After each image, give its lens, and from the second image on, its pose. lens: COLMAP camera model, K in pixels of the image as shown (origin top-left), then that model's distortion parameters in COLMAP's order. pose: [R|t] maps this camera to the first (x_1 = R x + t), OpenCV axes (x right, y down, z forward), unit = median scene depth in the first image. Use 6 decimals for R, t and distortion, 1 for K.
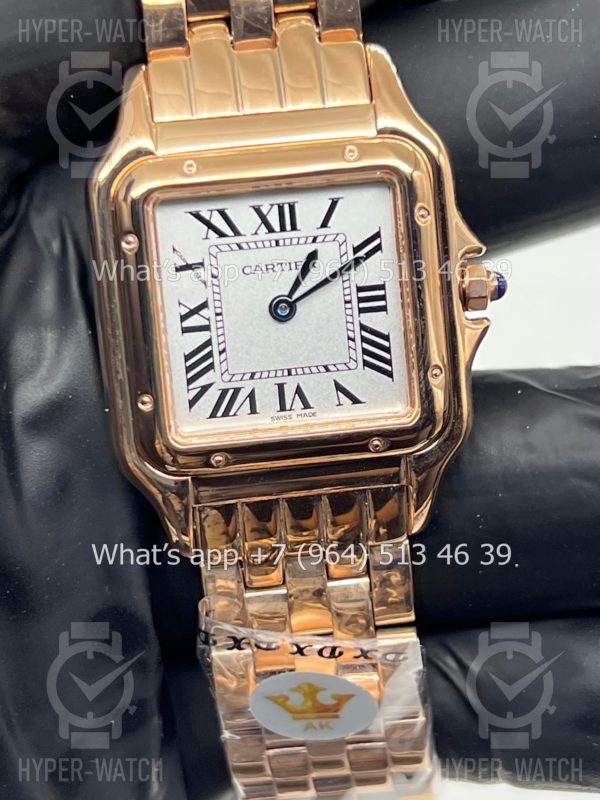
lens RADIAL K [[1815.6, 0, 300.3], [0, 1815.6, 397.3], [0, 0, 1]] dist [0.227806, 0.000000]
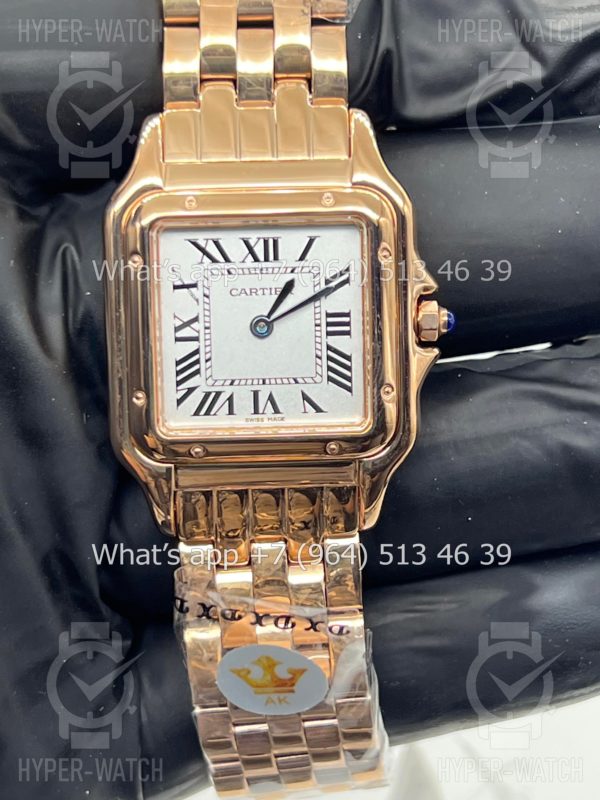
lens RADIAL K [[1815.6, 0, 304.0], [0, 1815.6, 397.1], [0, 0, 1]] dist [0.227806, 0.000000]
pose [[0.997335, 0.069501, -0.022201, 0.046559], [-0.070244, 0.996928, -0.034650, 0.035119], [0.019724, 0.036117, 0.999153, -0.171104]]
